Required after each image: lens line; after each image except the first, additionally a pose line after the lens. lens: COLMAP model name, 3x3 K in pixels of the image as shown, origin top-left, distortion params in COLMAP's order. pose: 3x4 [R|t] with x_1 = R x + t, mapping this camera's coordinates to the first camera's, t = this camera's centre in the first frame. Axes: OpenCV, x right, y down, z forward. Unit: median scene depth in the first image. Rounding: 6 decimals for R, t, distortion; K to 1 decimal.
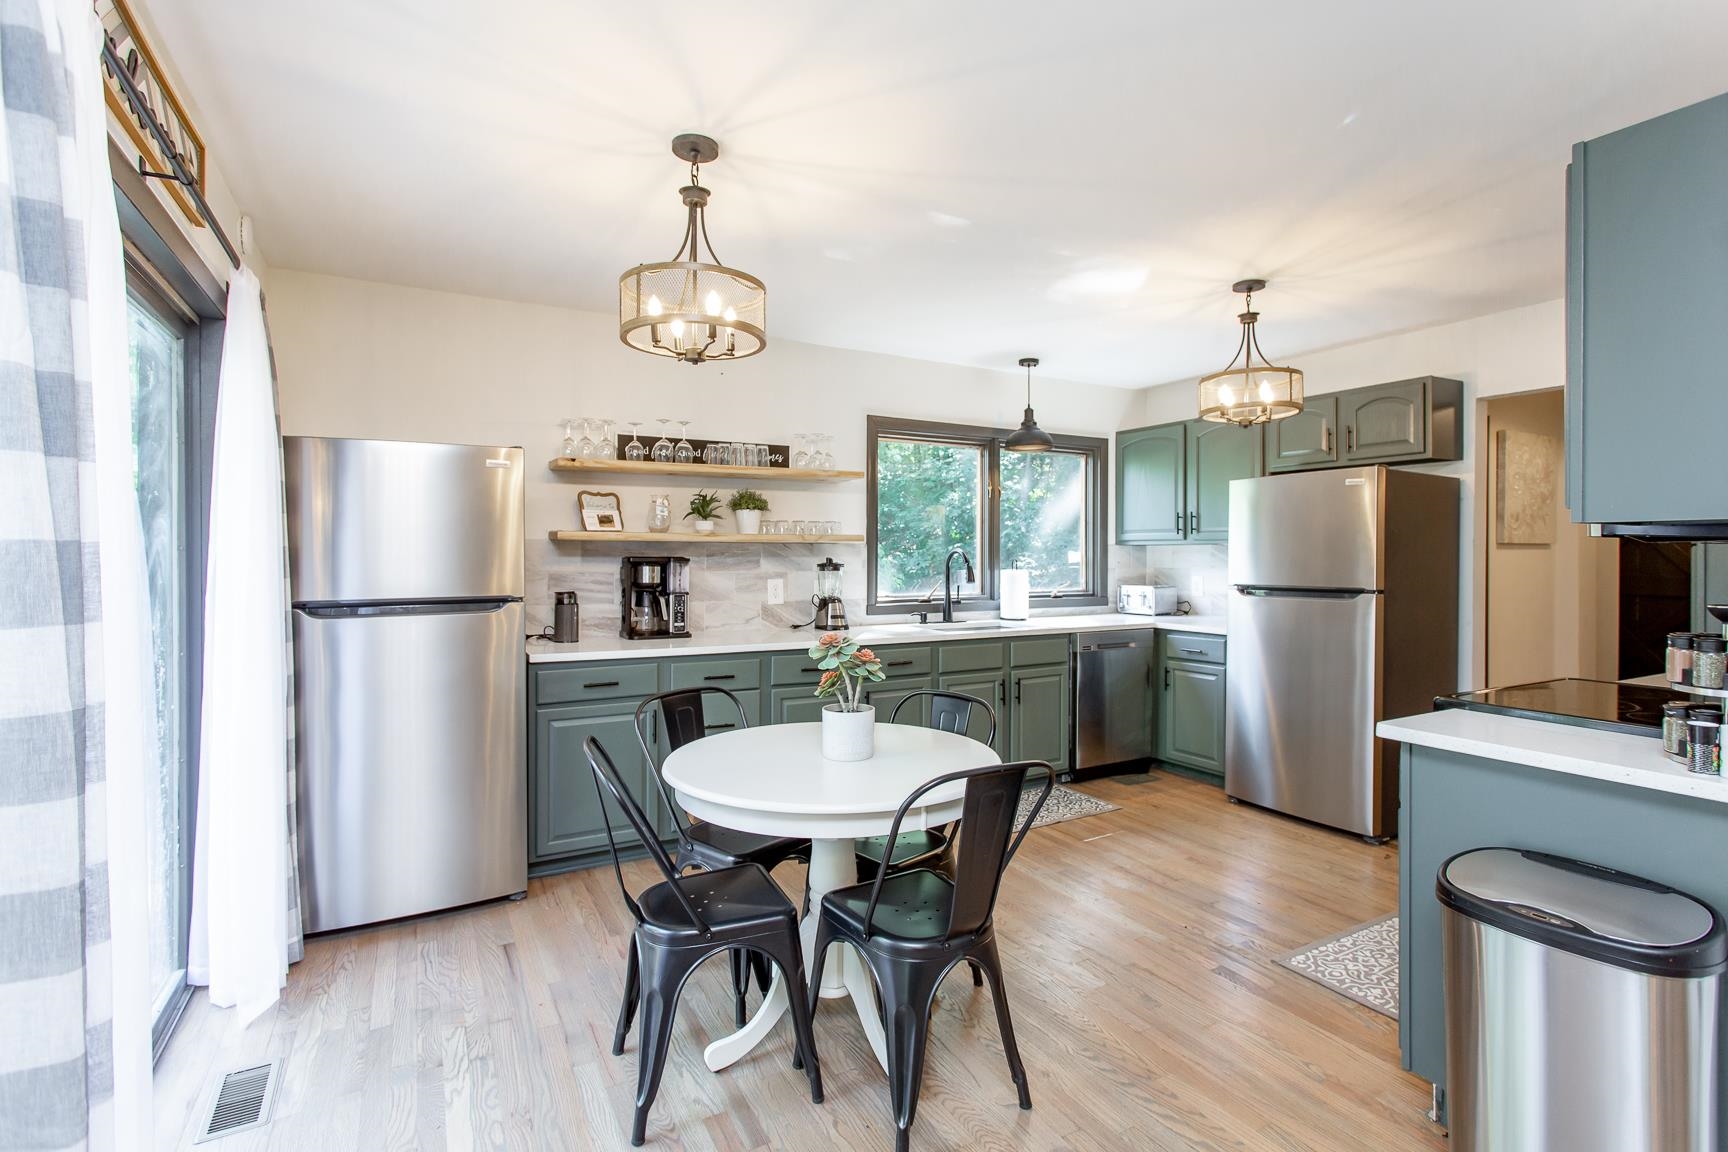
lens RADIAL K [[839.8, 0, 846.2], [0, 839.8, 564.3], [0, 0, 1]] dist [-0.027130, 0.000425]
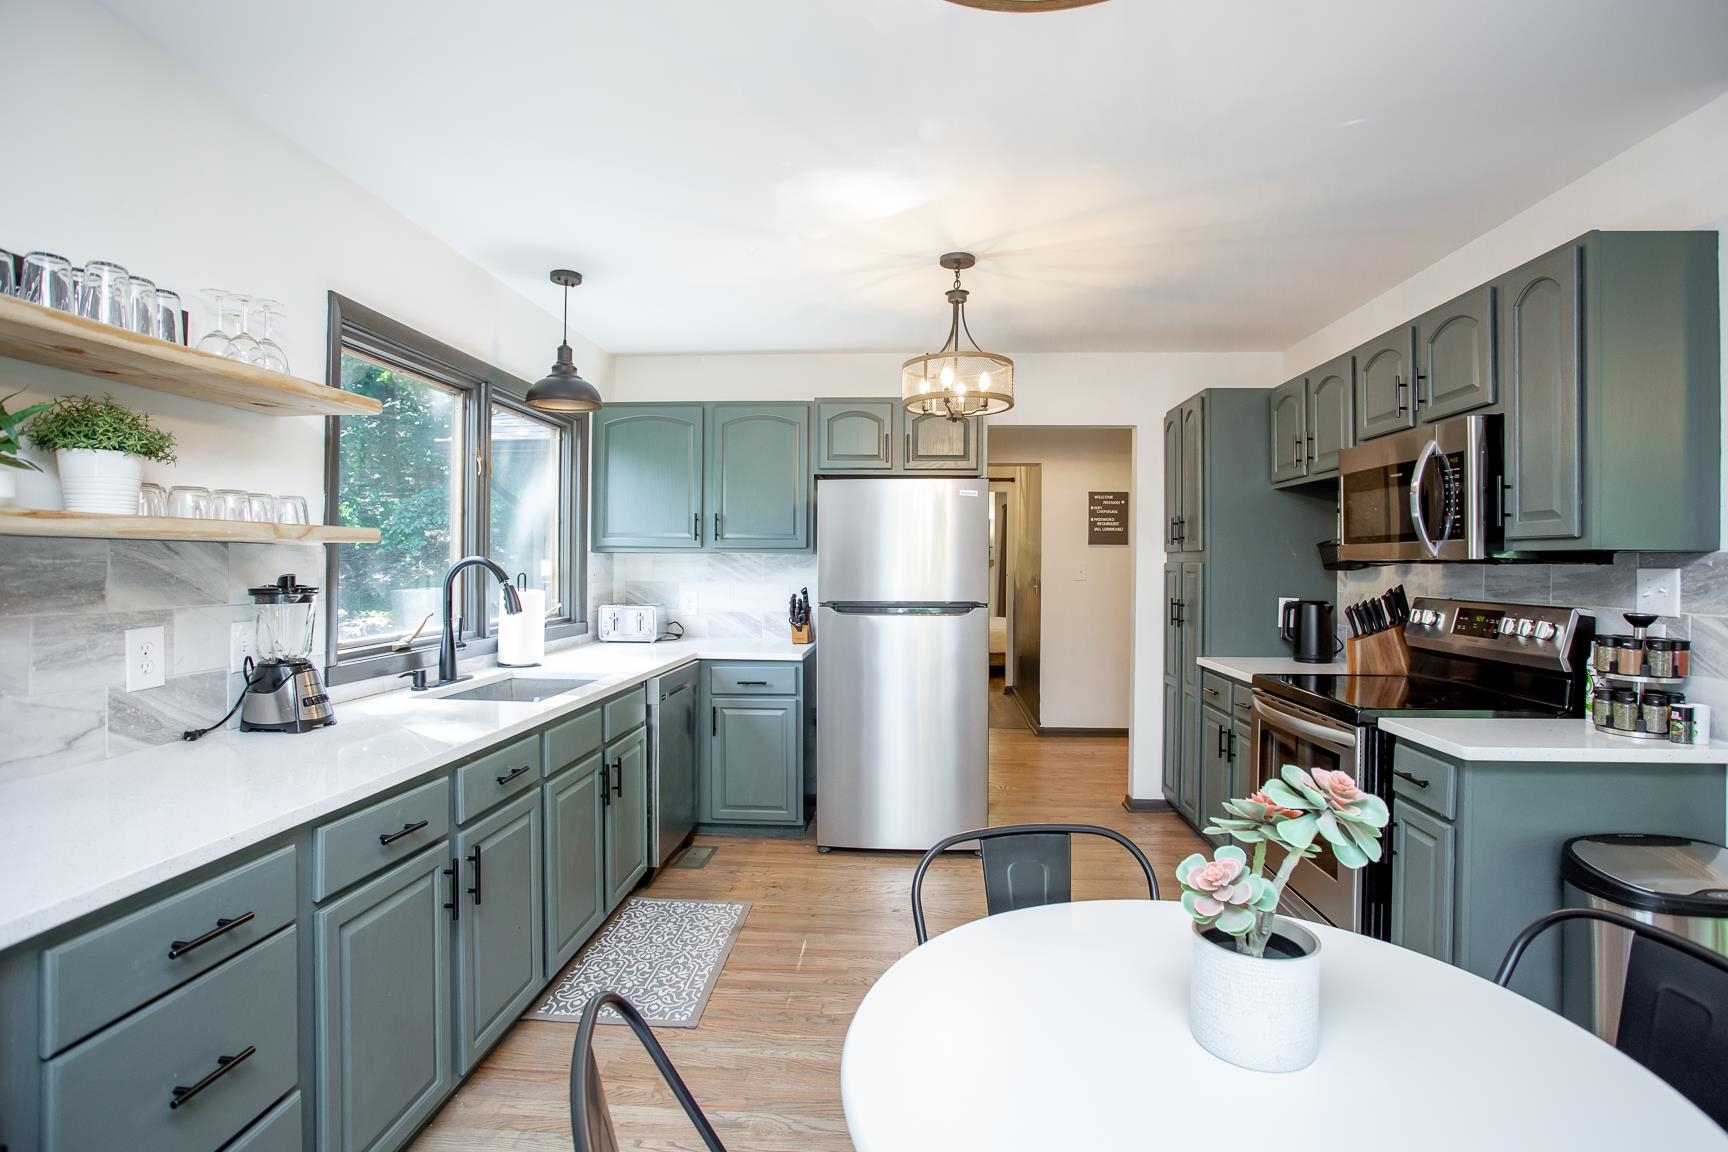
lens RADIAL K [[839.8, 0, 846.2], [0, 839.8, 564.3], [0, 0, 1]] dist [-0.027130, 0.000425]
pose [[0.519046, -0.000920, 0.854746, -0.248074], [0.006925, 0.999971, -0.003129, -0.009900], [-0.854718, 0.007543, 0.519037, 0.493439]]
